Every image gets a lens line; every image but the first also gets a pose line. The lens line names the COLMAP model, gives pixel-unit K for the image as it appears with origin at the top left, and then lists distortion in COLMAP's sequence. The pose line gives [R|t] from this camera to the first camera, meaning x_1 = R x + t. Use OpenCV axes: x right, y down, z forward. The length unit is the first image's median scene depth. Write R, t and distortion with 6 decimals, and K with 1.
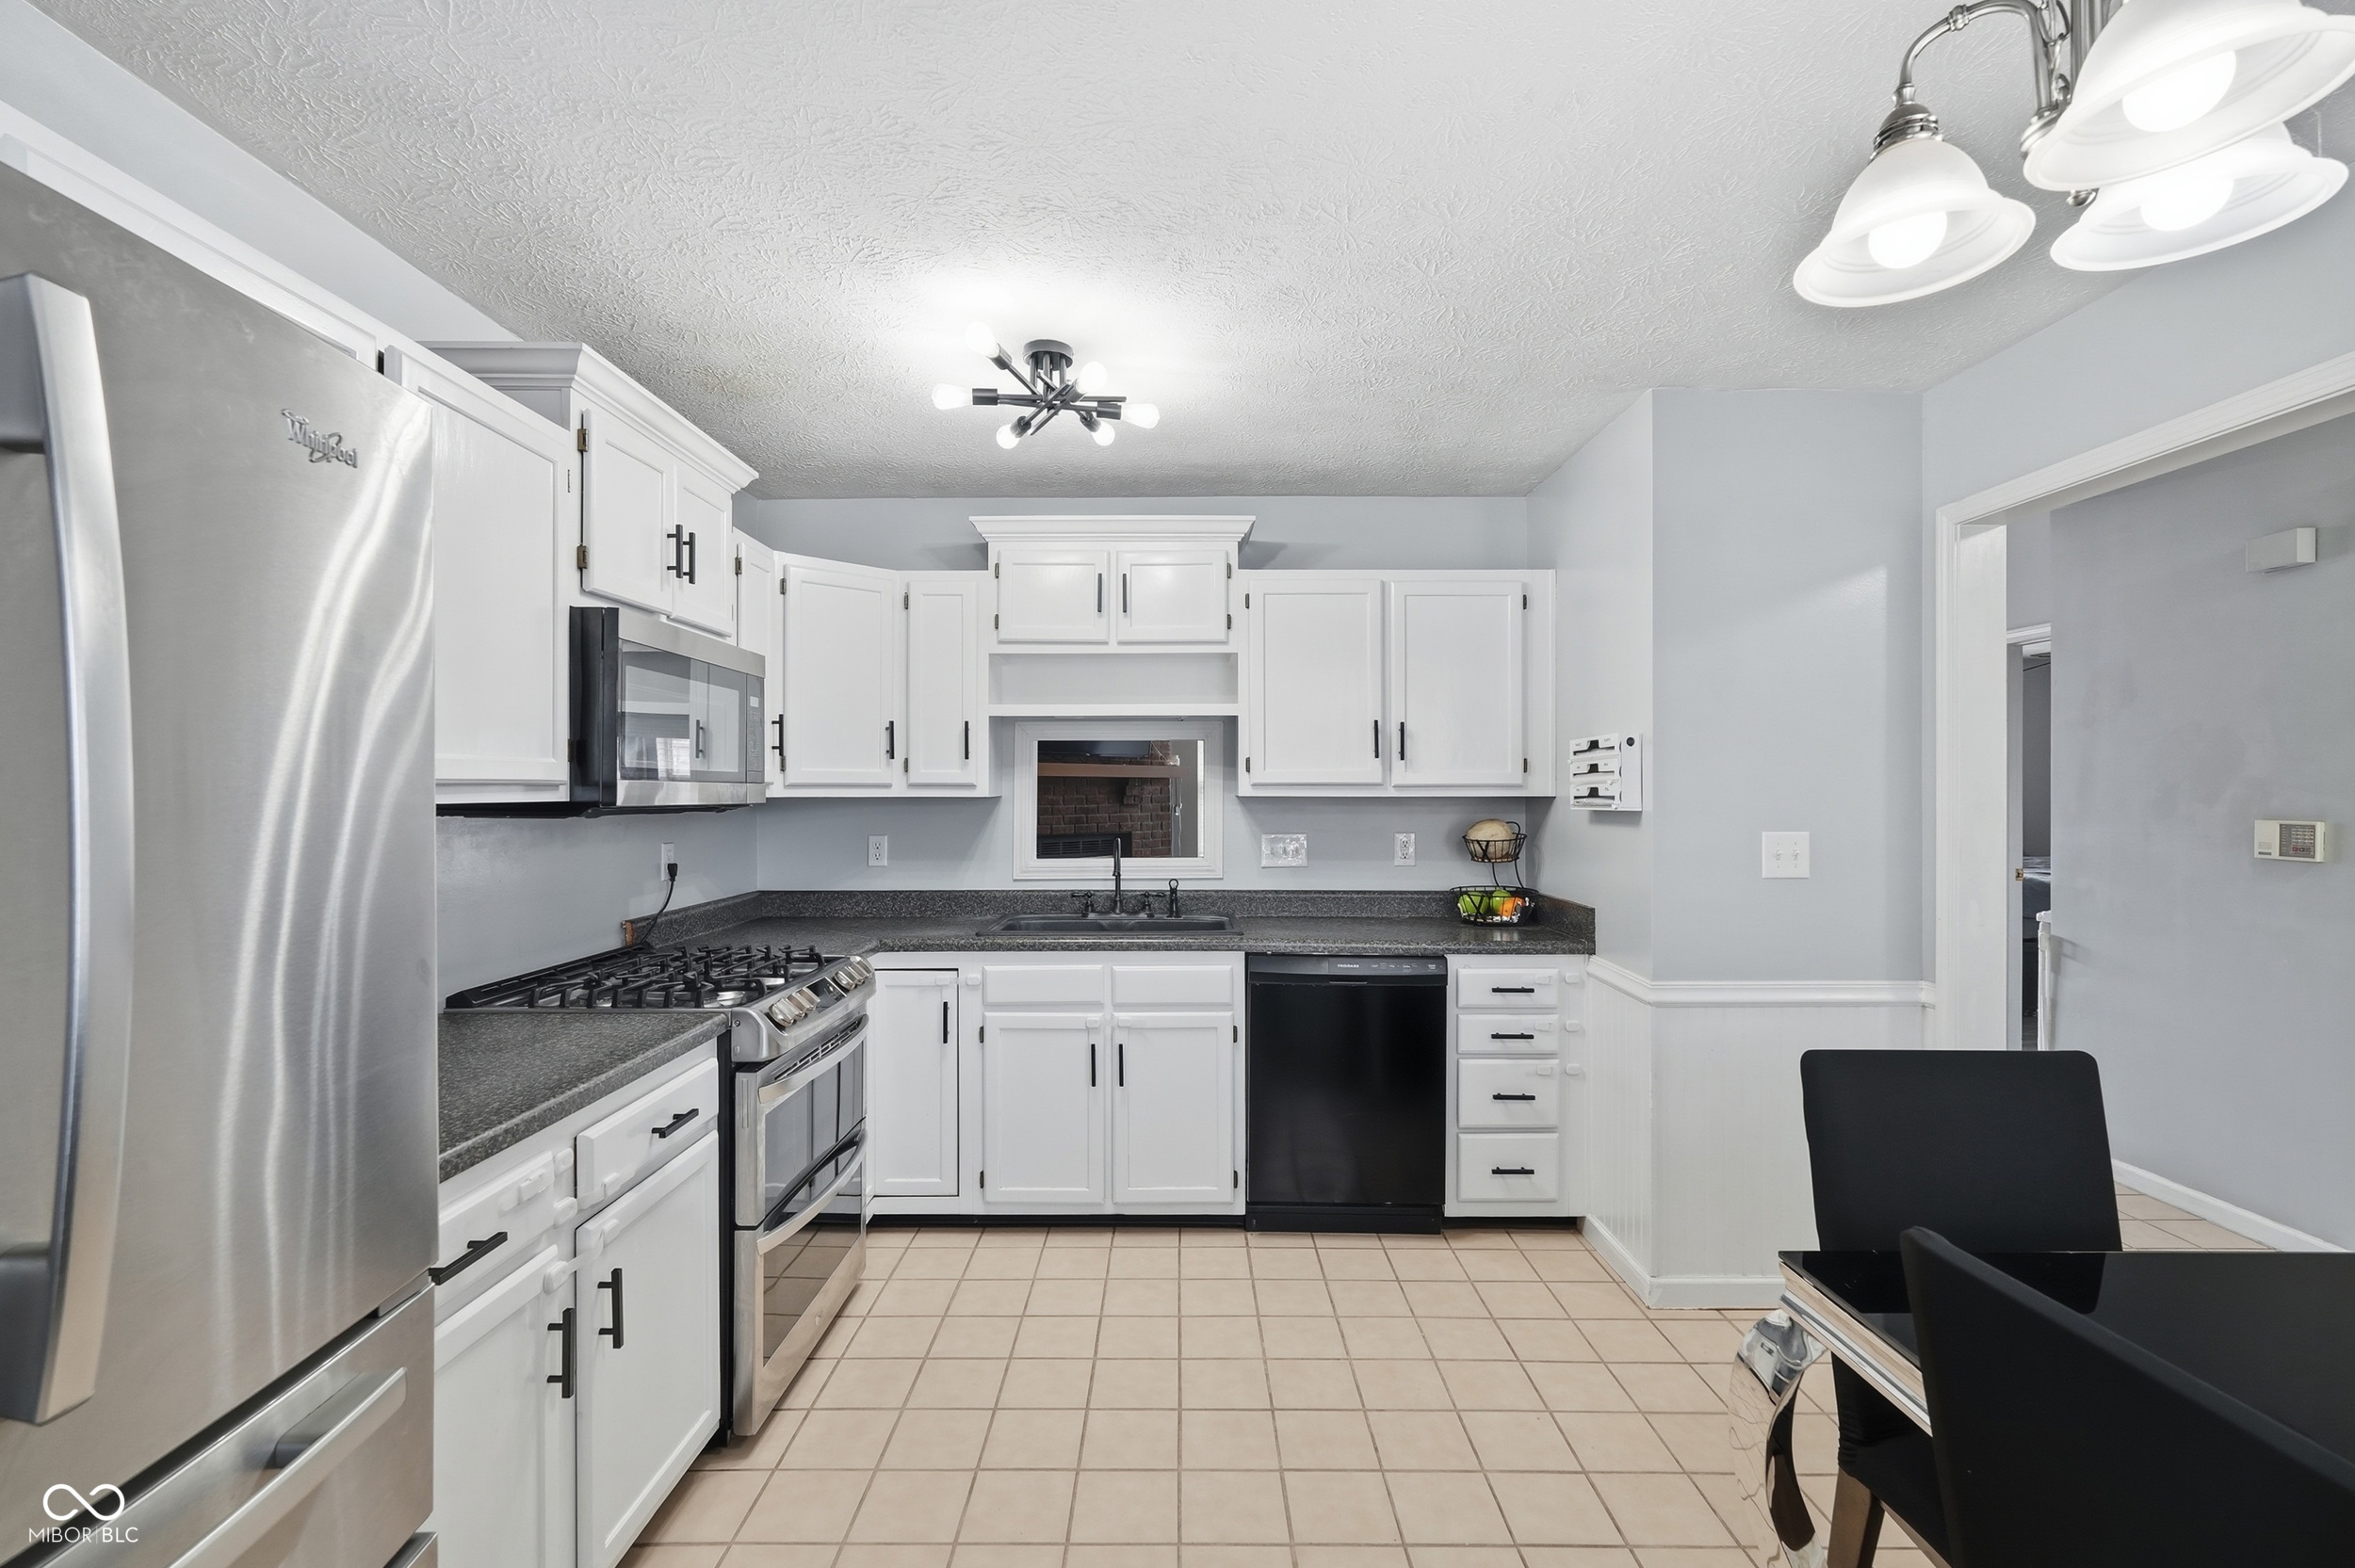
lens RADIAL K [[1033.3, 0, 1185.6], [0, 1033.3, 789.5], [0, 0, 1]] dist [-0.004682, 0.001033]
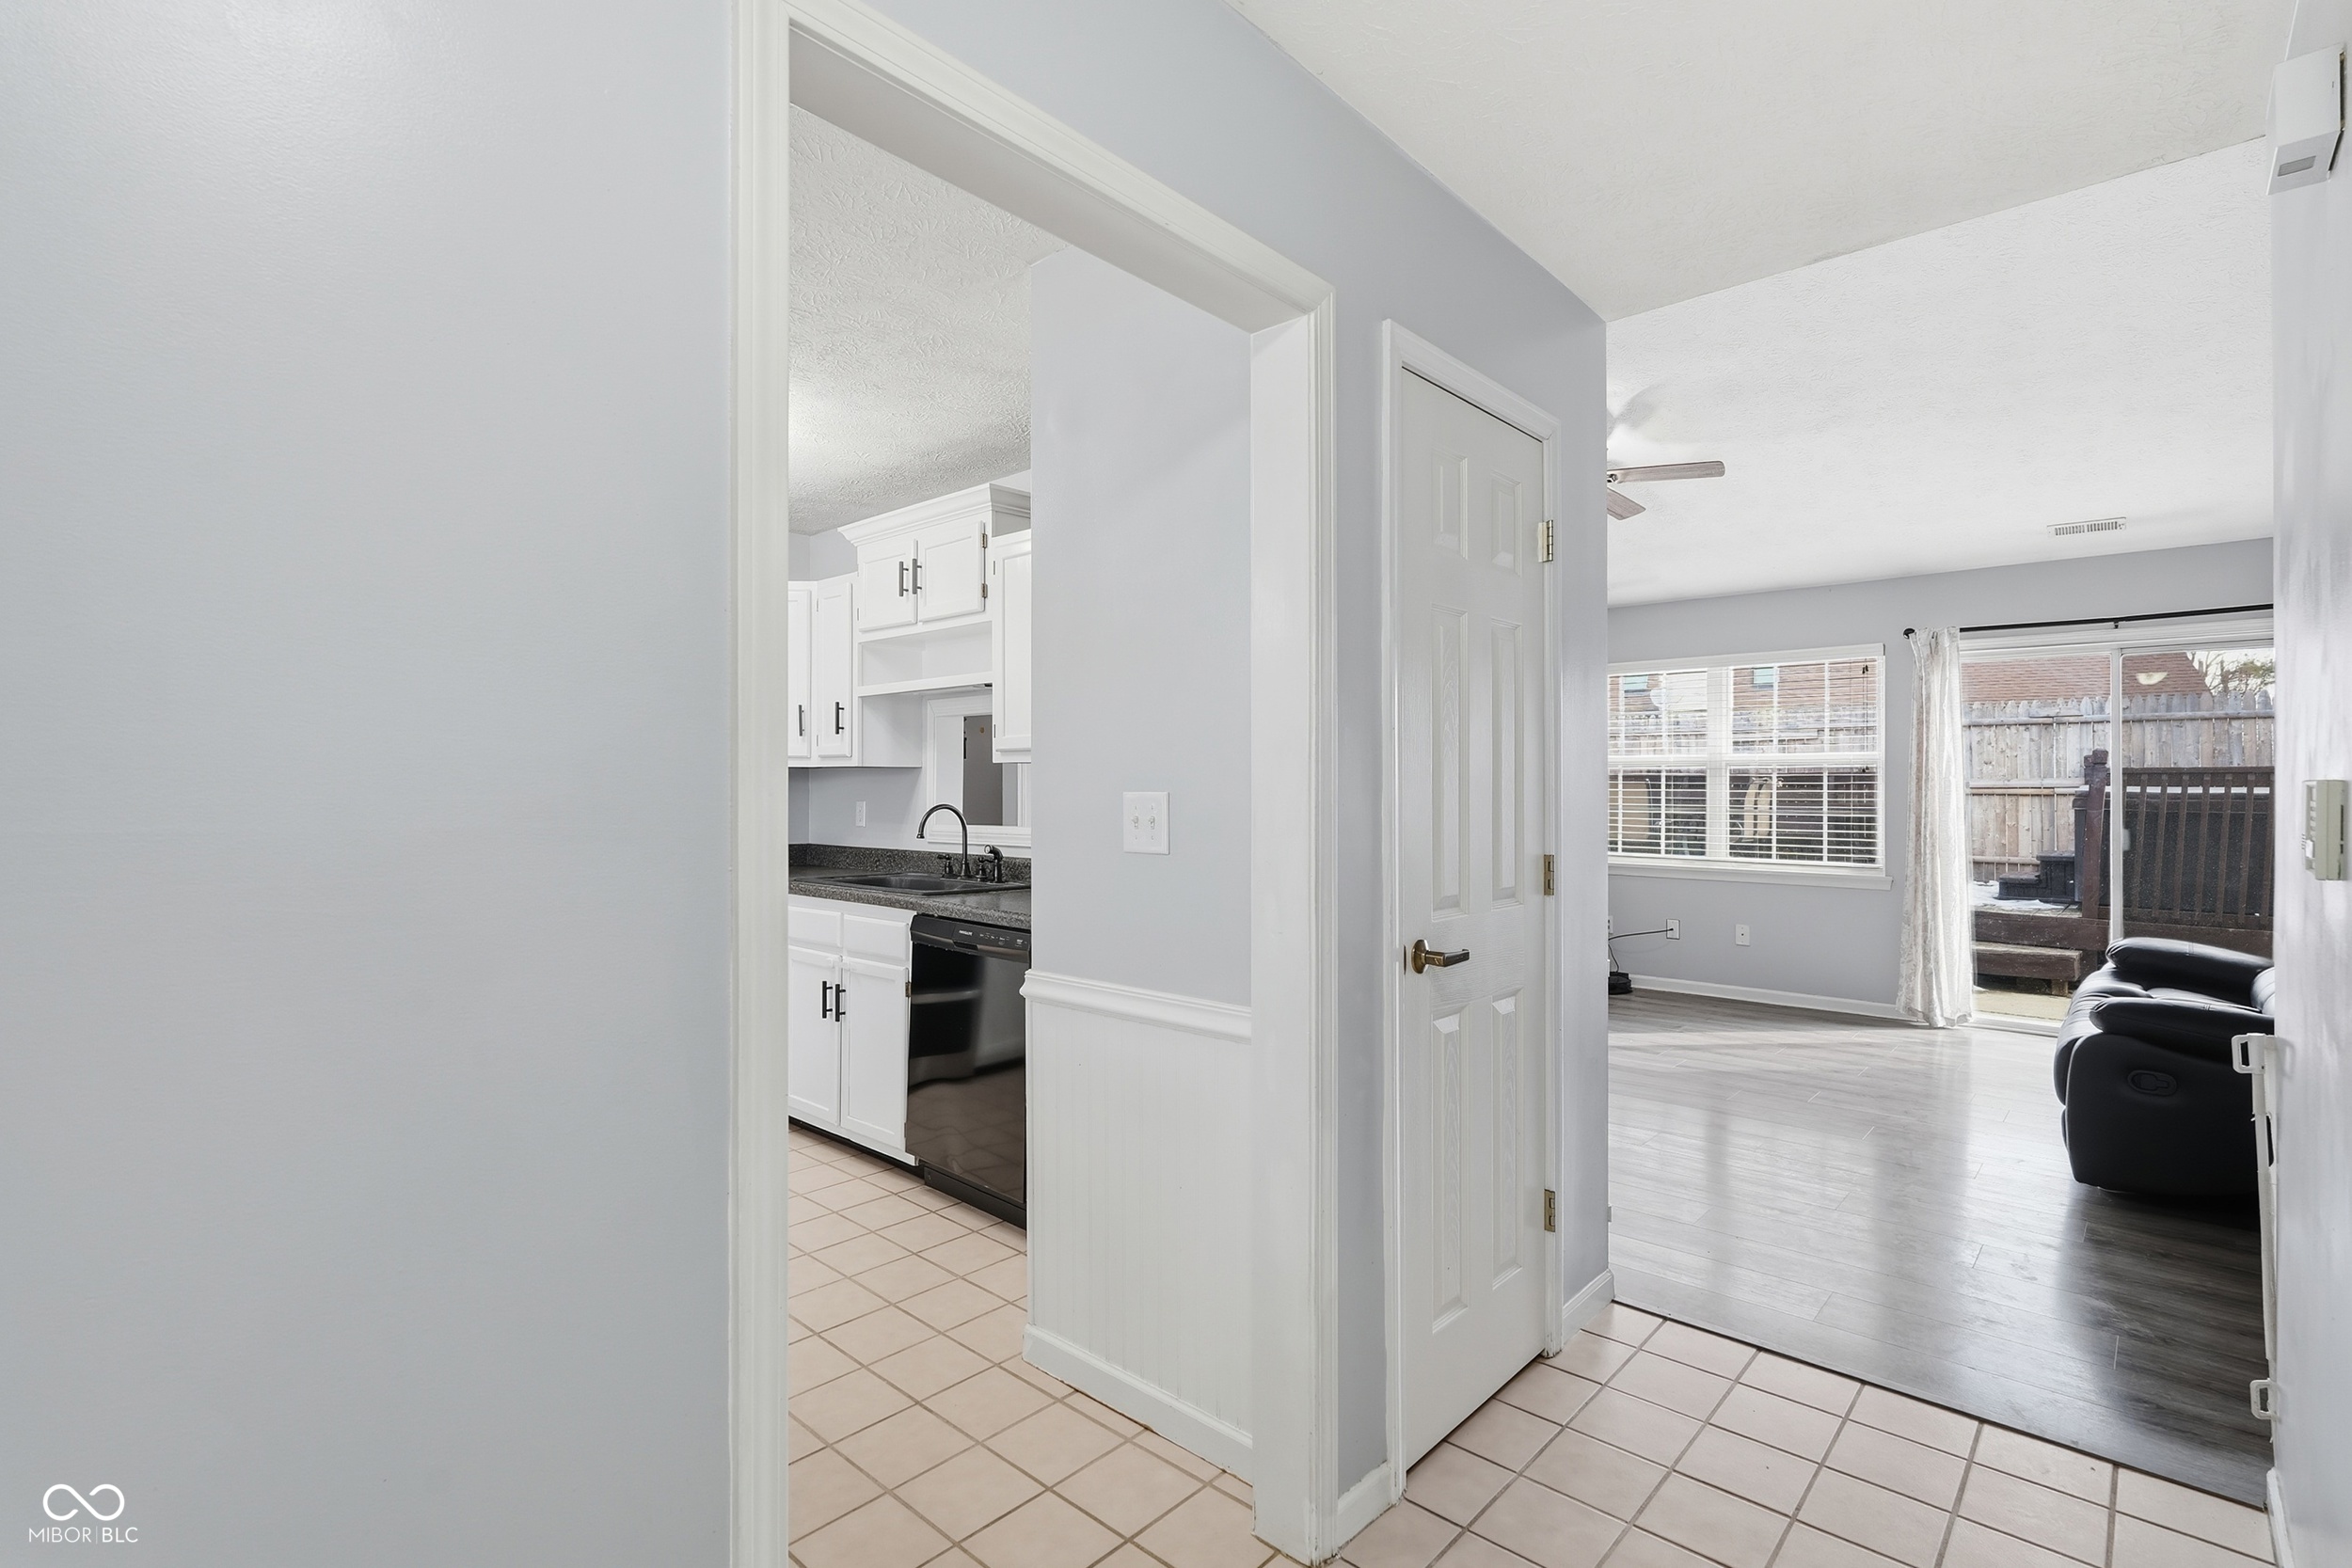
lens RADIAL K [[1099.7, 0, 1184.0], [0, 1099.7, 785.1], [0, 0, 1]] dist [0.013146, -0.000338]
pose [[0.736734, -0.001197, -0.676181, 0.992890], [-0.001755, 0.999992, -0.003682, 0.034568], [0.676180, 0.003899, 0.736726, 0.366356]]
